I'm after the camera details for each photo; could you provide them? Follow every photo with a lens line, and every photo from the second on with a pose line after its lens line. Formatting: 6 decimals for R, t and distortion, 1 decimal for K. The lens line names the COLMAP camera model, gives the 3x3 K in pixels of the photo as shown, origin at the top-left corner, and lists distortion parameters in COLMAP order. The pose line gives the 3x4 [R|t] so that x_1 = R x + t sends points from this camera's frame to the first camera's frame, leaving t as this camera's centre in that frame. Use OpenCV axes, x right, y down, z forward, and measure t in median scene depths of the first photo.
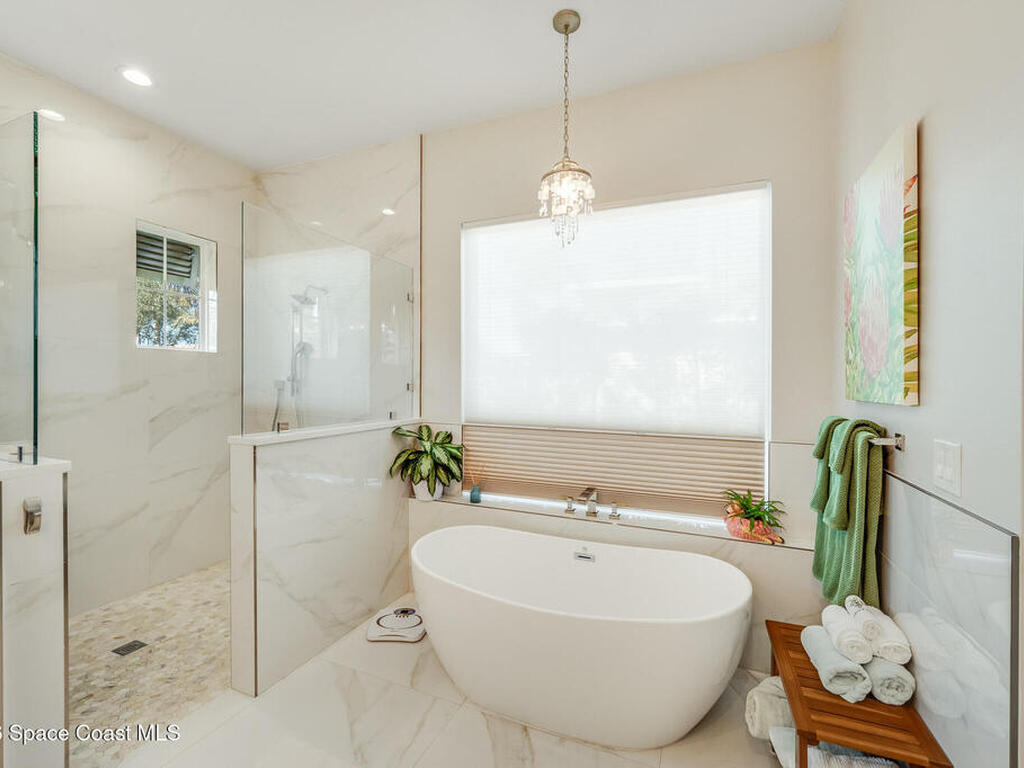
lens RADIAL K [[451.4, 0, 512.0], [0, 451.4, 384.0], [0, 0, 1]] dist [0.000702, -0.000196]
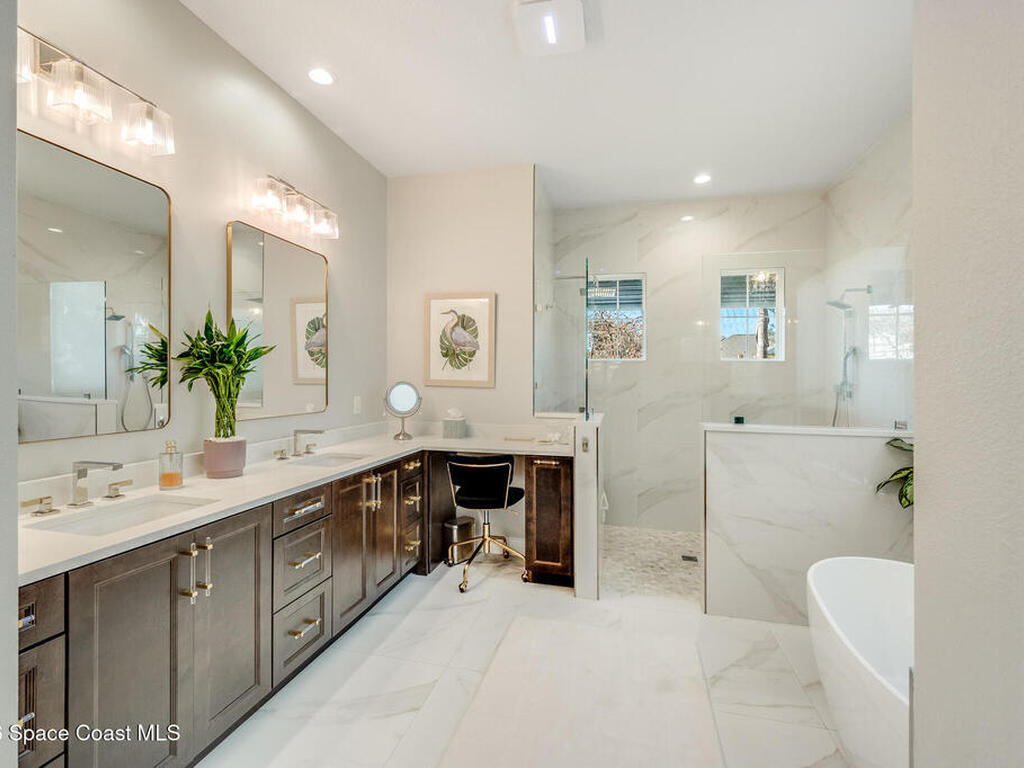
lens RADIAL K [[470.8, 0, 512.2], [0, 470.8, 358.4], [0, 0, 1]] dist [-0.002689, -0.000975]
pose [[0.152303, -0.044322, -0.987340, 0.651775], [-0.010249, 0.998869, -0.046420, -0.011062], [0.988281, 0.017189, 0.151676, 0.153140]]
